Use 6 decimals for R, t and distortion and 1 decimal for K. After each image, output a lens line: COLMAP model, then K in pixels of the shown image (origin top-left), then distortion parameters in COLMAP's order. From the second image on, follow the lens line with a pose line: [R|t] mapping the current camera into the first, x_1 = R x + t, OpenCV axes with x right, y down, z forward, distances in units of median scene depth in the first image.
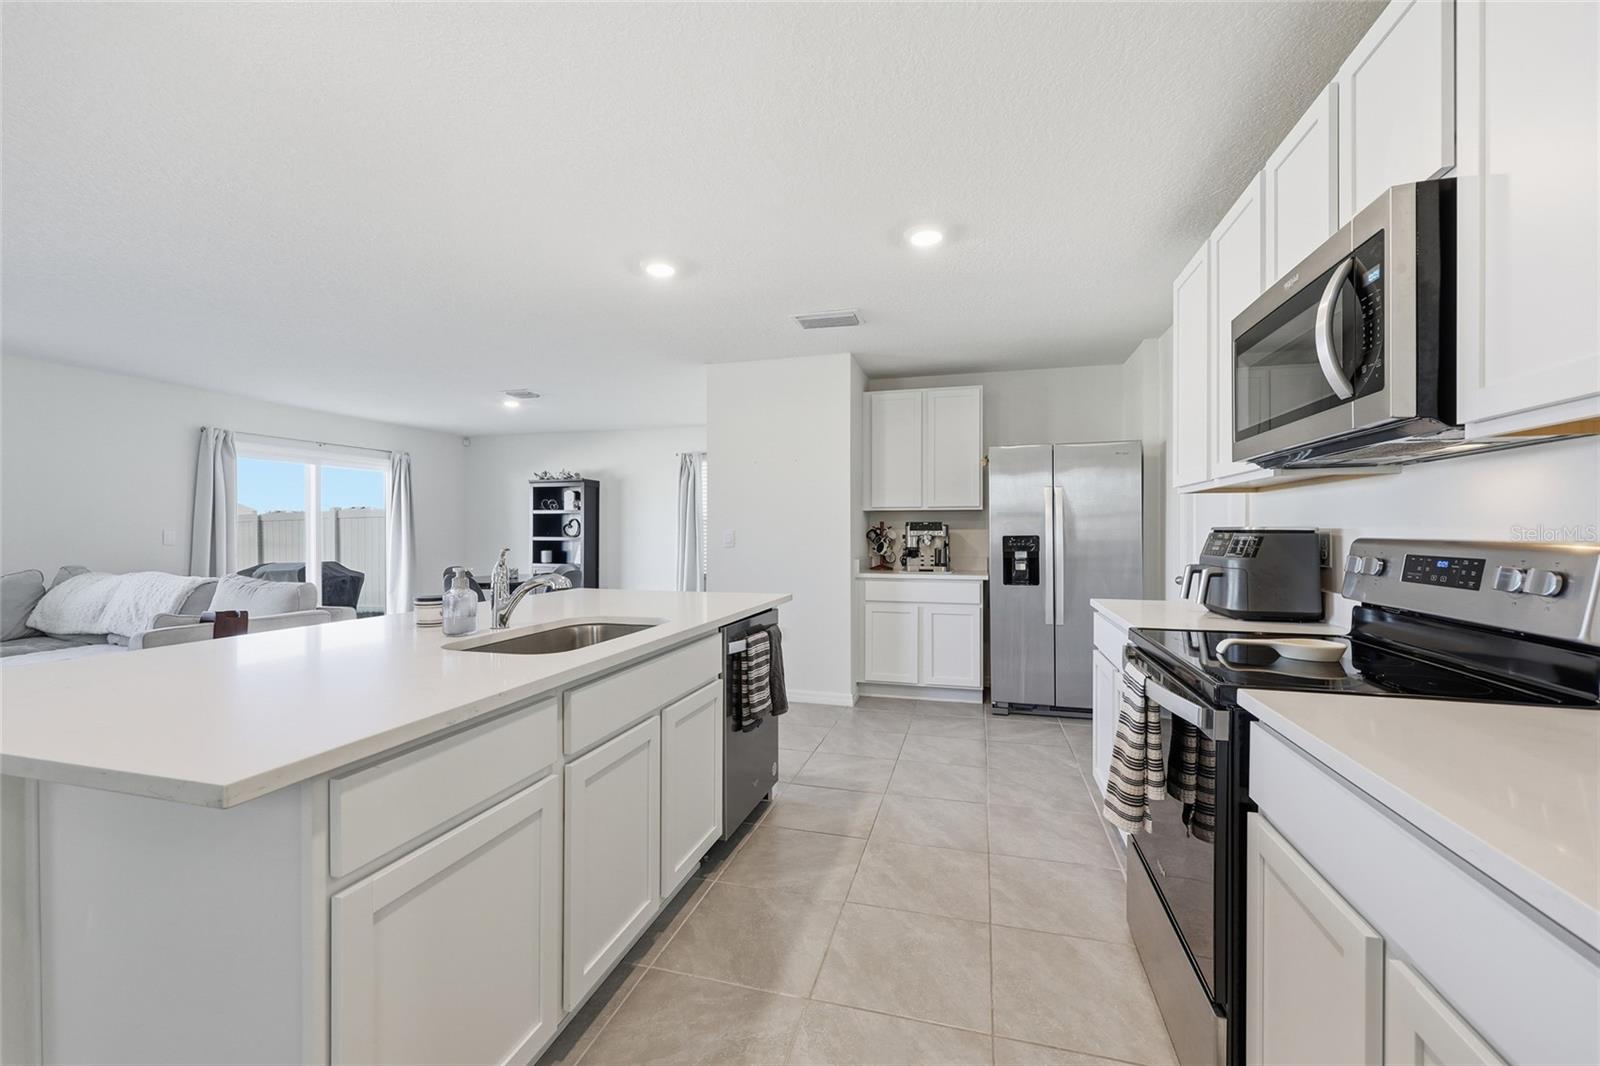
lens RADIAL K [[645.6, 0, 800.0], [0, 645.6, 533.0], [0, 0, 1]] dist [-0.000760, -0.000167]
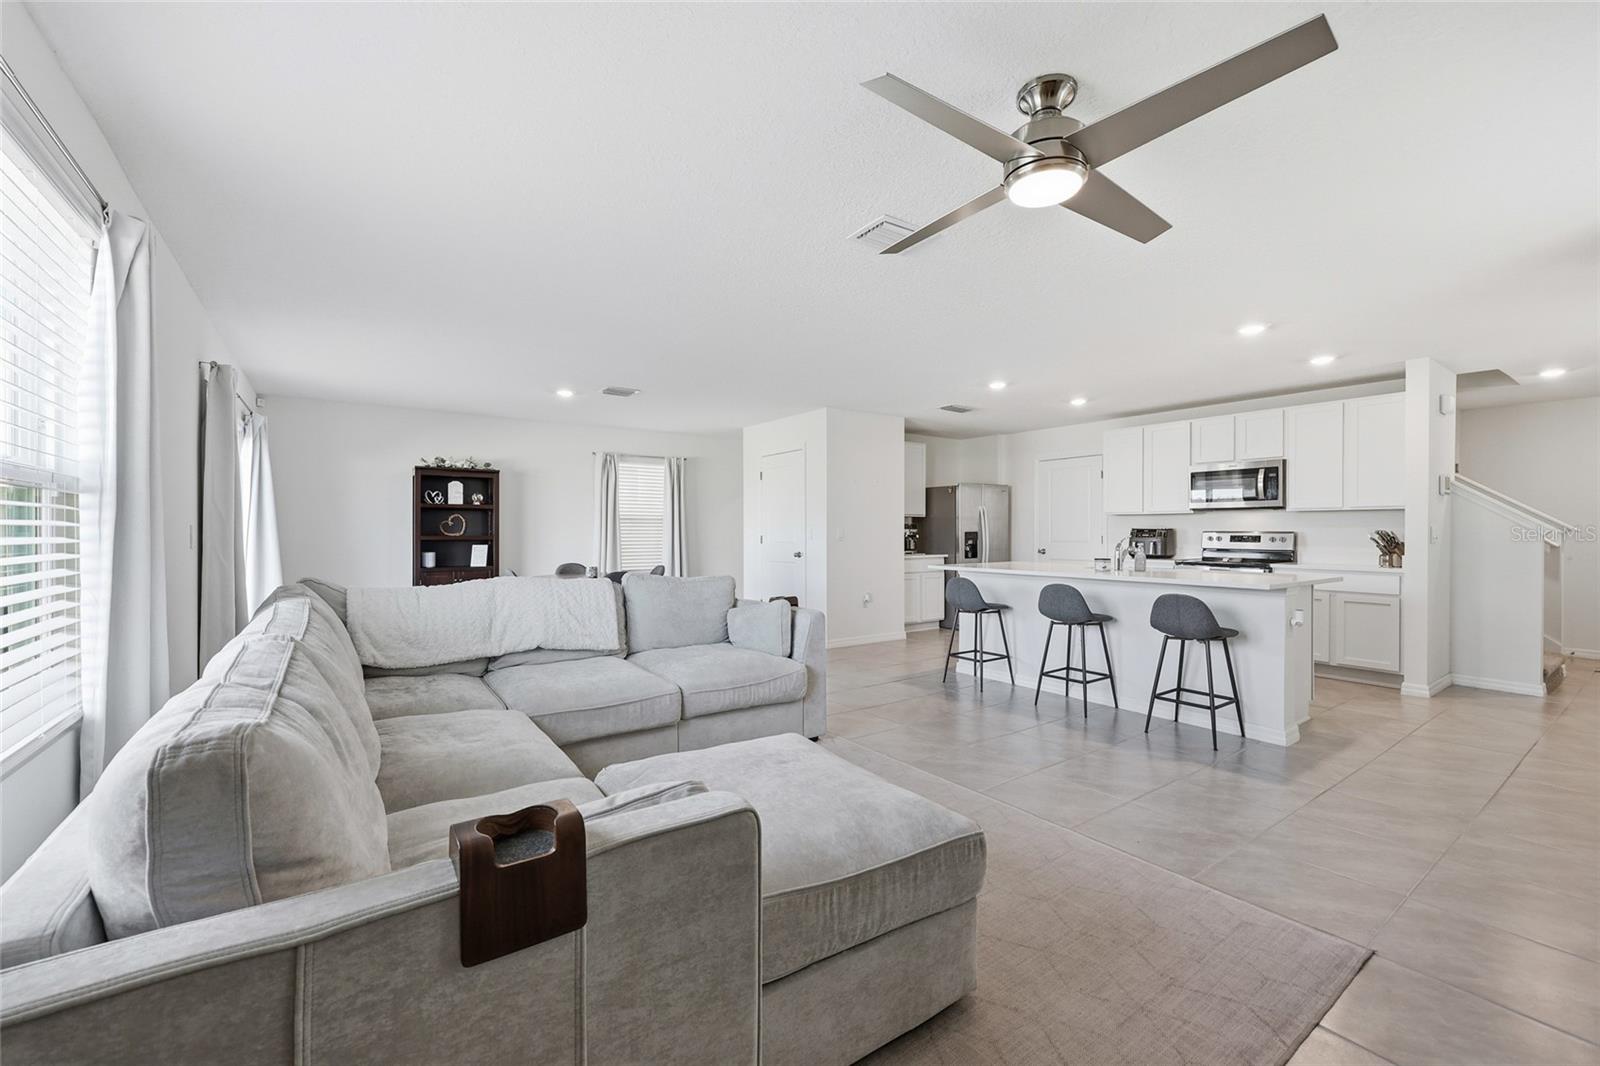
lens RADIAL K [[660.7, 0, 800.0], [0, 660.7, 533.0], [0, 0, 1]] dist [0.000766, 0.000182]
pose [[0.634952, -0.002691, 0.772547, -1.101732], [0.001970, 0.999996, 0.001864, 0.002425], [-0.772549, 0.000338, 0.634955, 0.133468]]
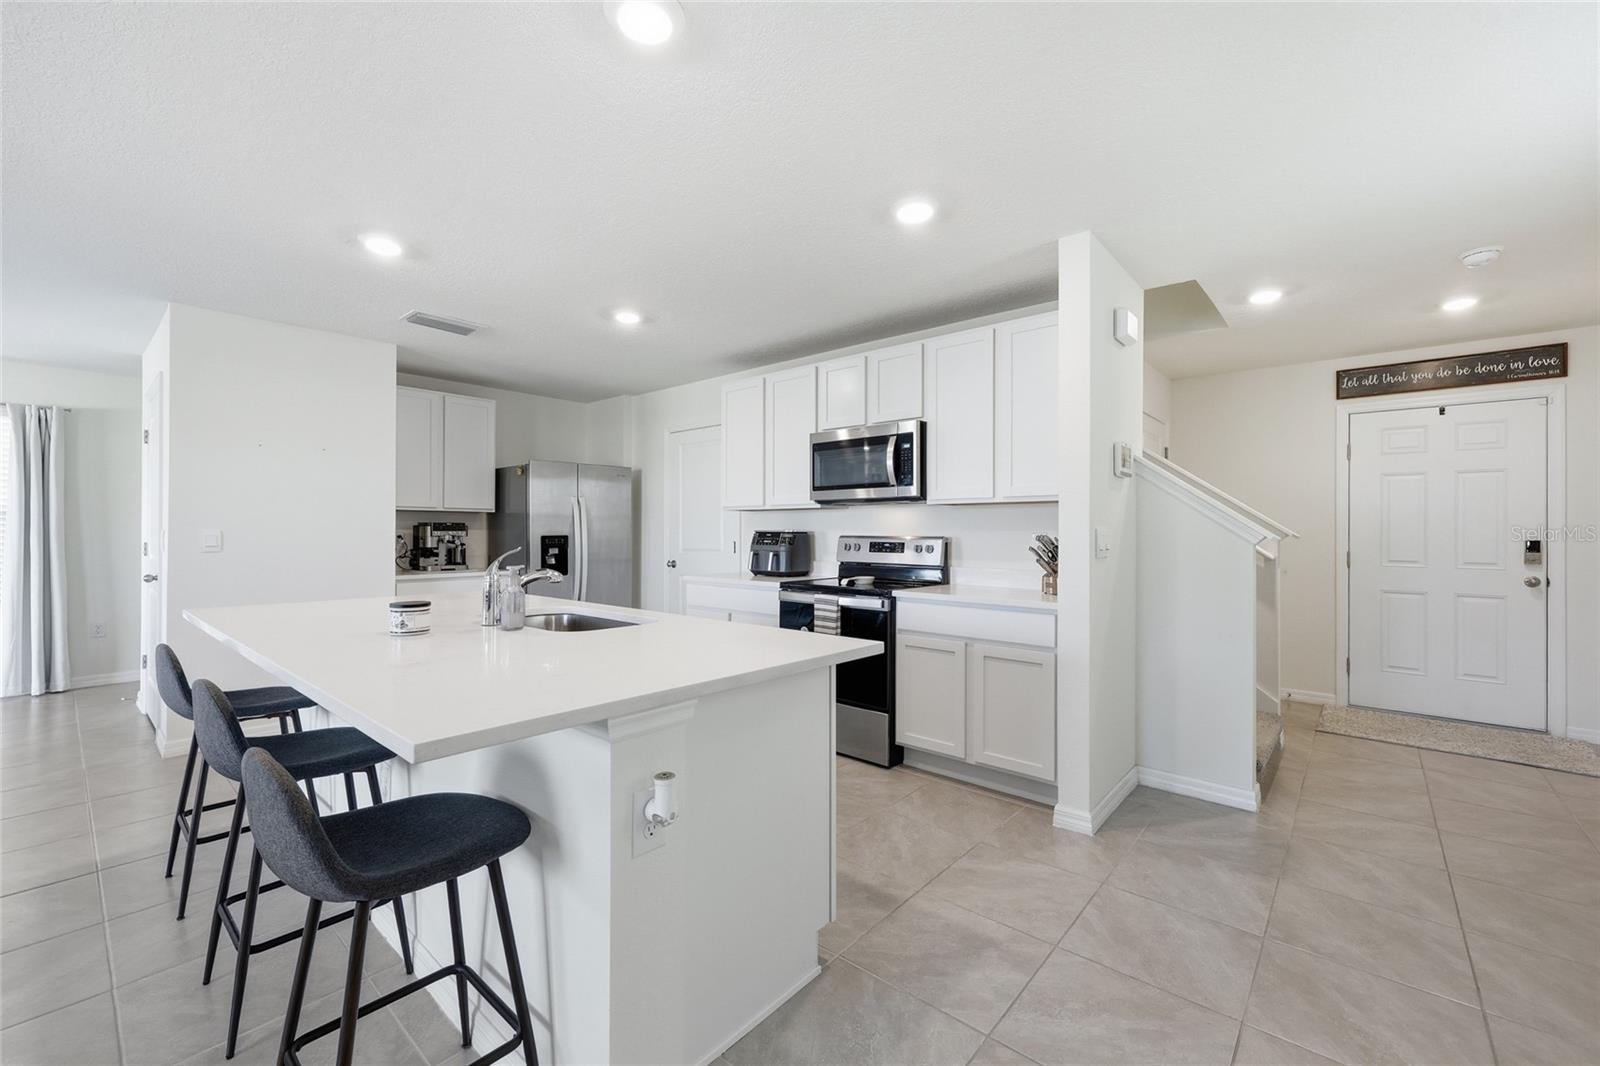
lens RADIAL K [[661.6, 0, 801.3], [0, 661.6, 528.1], [0, 0, 1]] dist [0.000735, -0.000080]
pose [[0.433069, 0.006381, 0.901338, -0.446434], [0.000435, 0.999973, -0.007288, -0.000487], [-0.901361, 0.003548, 0.433055, 0.029365]]
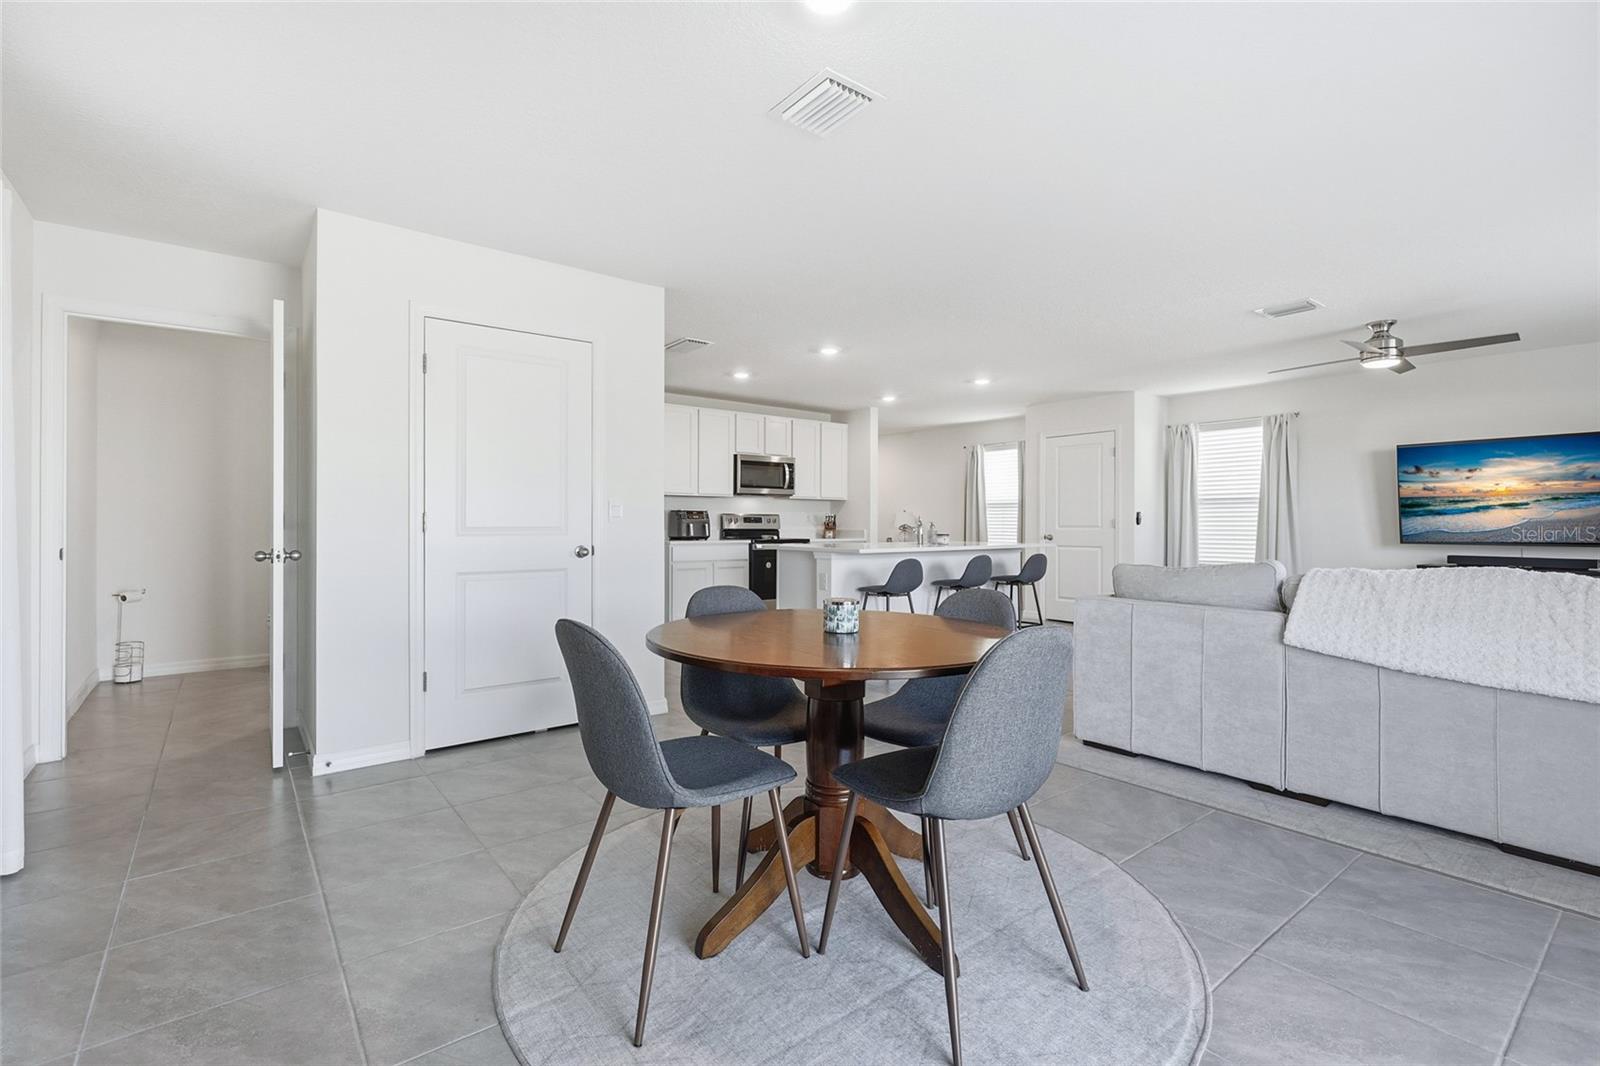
lens RADIAL K [[723.7, 0, 800.0], [0, 723.7, 533.0], [0, 0, 1]] dist [-0.001577, -0.012149]
pose [[-0.808419, -0.008645, 0.588544, -0.690890], [0.000210, 0.999888, 0.014976, 0.019696], [-0.588607, 0.012231, -0.808327, 1.408424]]
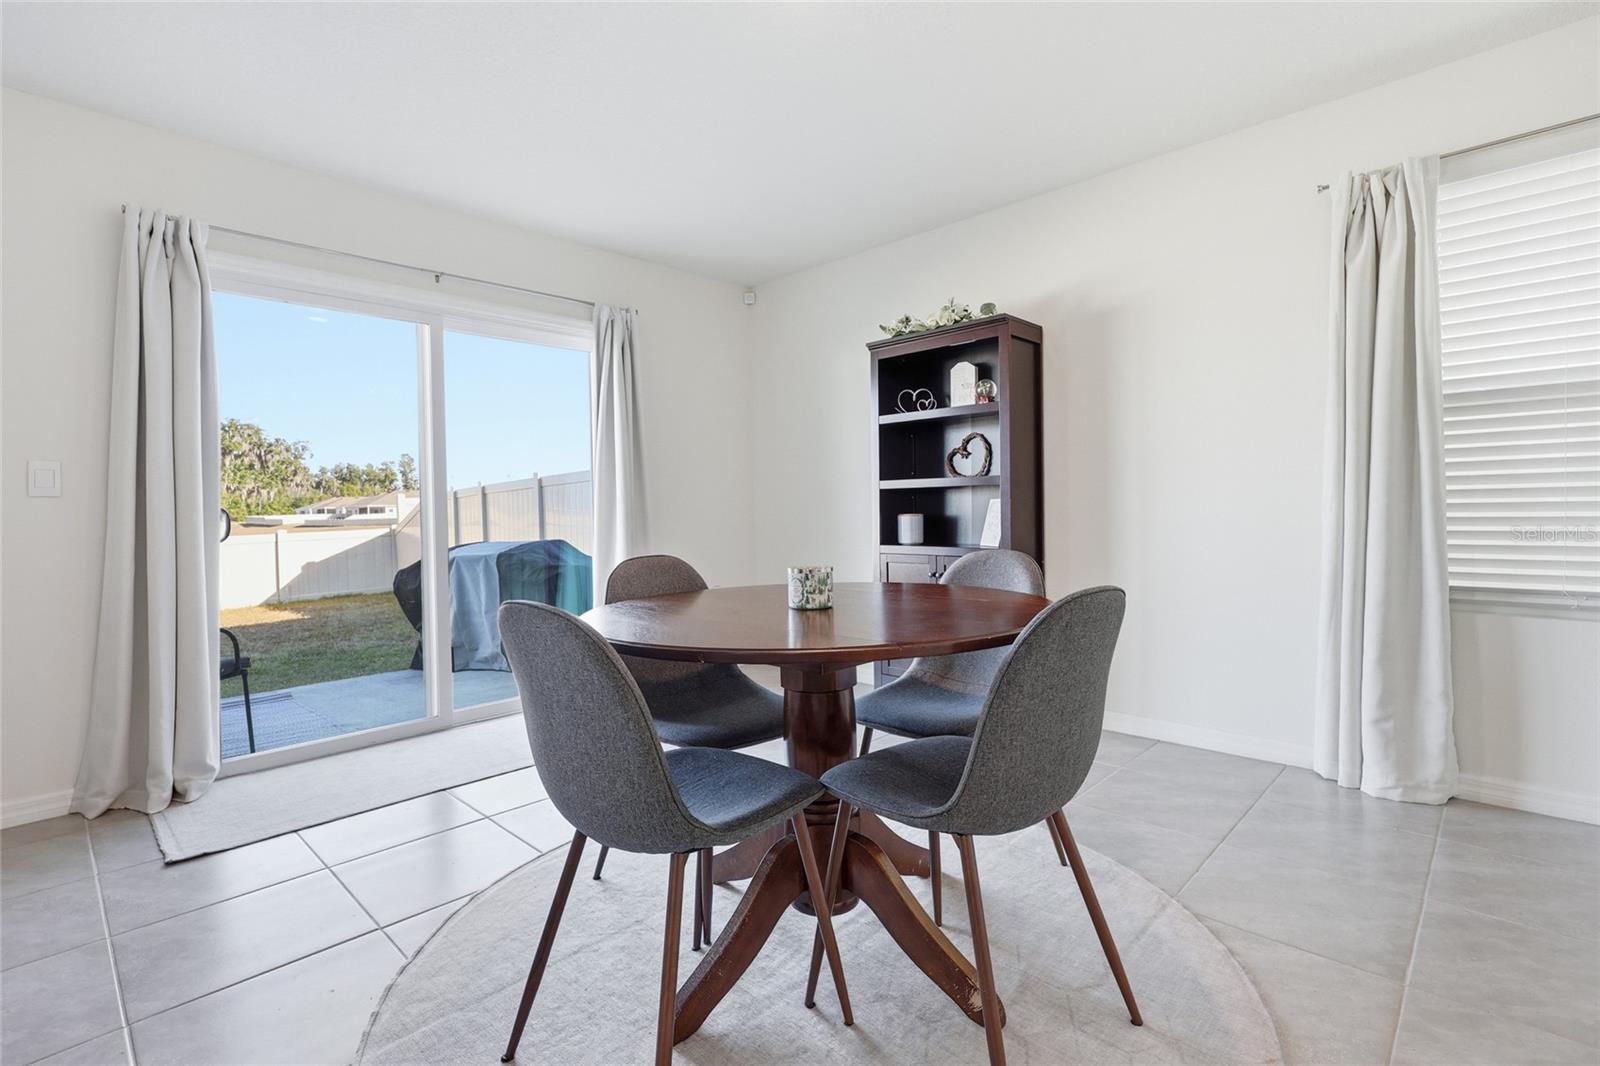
lens RADIAL K [[723.7, 0, 800.0], [0, 723.7, 533.0], [0, 0, 1]] dist [-0.001577, -0.012149]
pose [[0.879840, -0.000011, -0.475270, -0.346433], [0.014957, 0.999505, 0.027666, 0.037050], [0.475034, -0.031450, 0.879405, 0.826530]]
